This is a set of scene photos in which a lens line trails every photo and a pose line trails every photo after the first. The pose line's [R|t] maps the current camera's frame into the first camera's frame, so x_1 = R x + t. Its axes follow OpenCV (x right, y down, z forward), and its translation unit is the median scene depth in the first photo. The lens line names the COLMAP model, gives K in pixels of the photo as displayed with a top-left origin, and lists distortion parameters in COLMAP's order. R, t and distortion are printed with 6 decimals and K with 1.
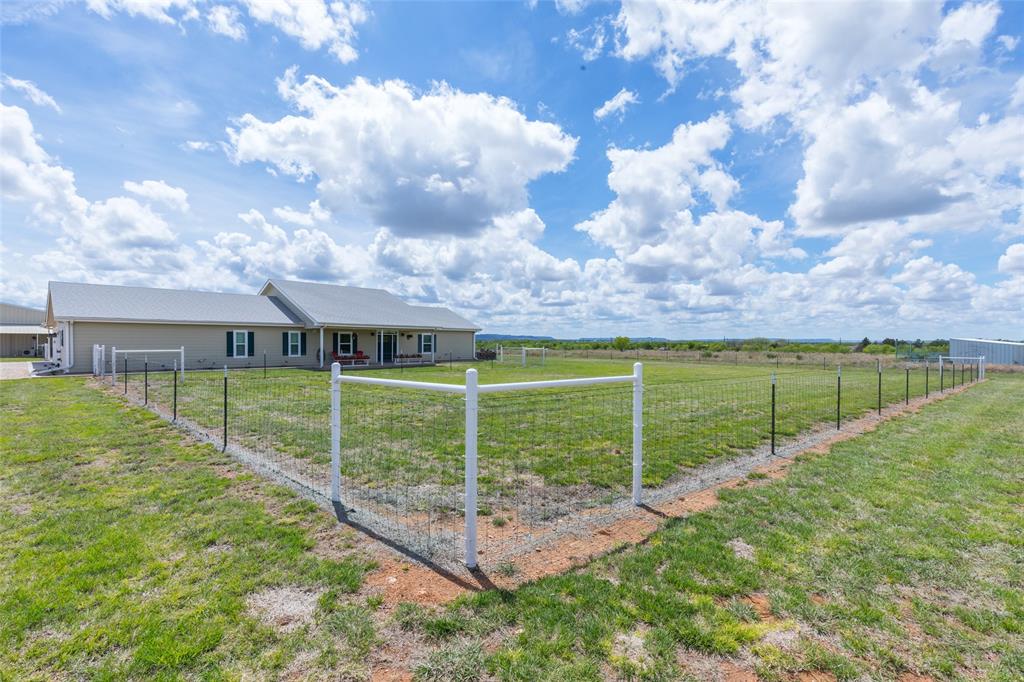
lens RADIAL K [[488.0, 0, 509.0], [0, 488.0, 341.4], [0, 0, 1]] dist [0.000083, -0.019809]
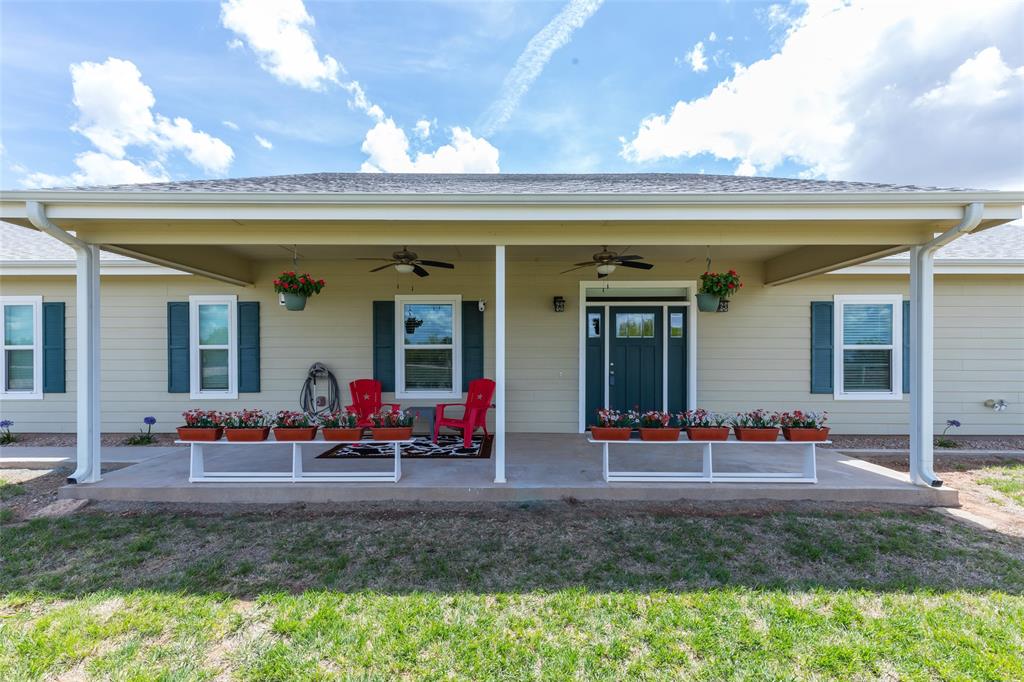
lens RADIAL K [[458.6, 0, 507.4], [0, 458.6, 349.9], [0, 0, 1]] dist [-0.000086, 0.012606]
pose [[0.689833, 0.005341, -0.723949, -0.018629], [0.000503, 0.999969, 0.007856, 0.000545], [0.723968, -0.005783, 0.689809, 0.107446]]
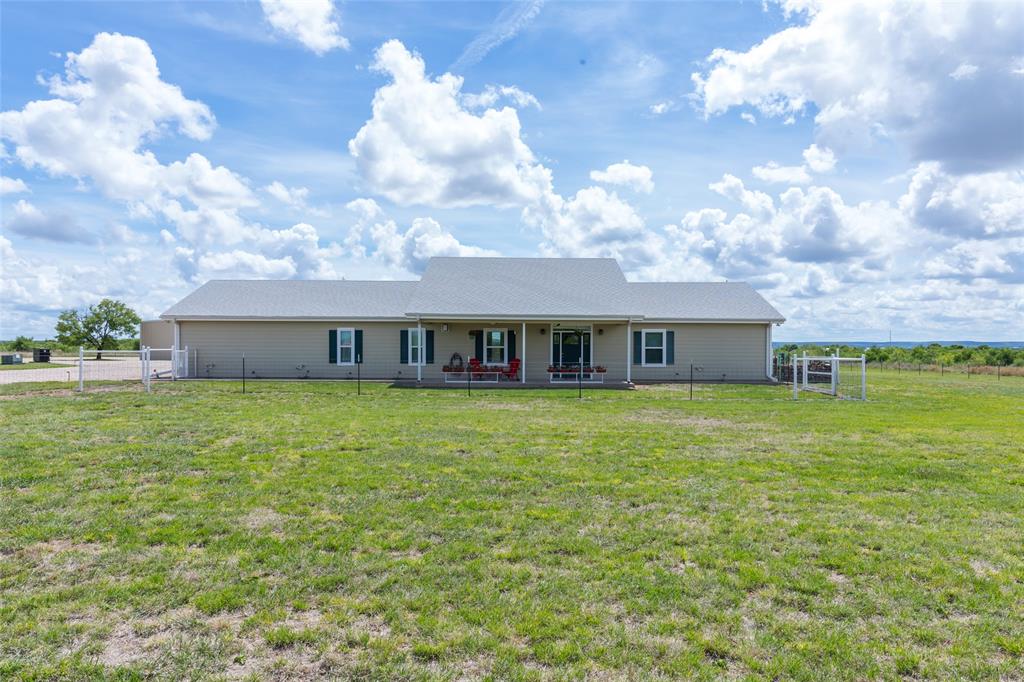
lens RADIAL K [[683.3, 0, 511.9], [0, 683.3, 357.6], [0, 0, 1]] dist [0.000472, 0.002100]
pose [[0.664937, 0.009530, -0.746839, 0.041258], [-0.003608, 0.999948, 0.009547, 0.001204], [0.746891, -0.003653, 0.664936, 0.052645]]
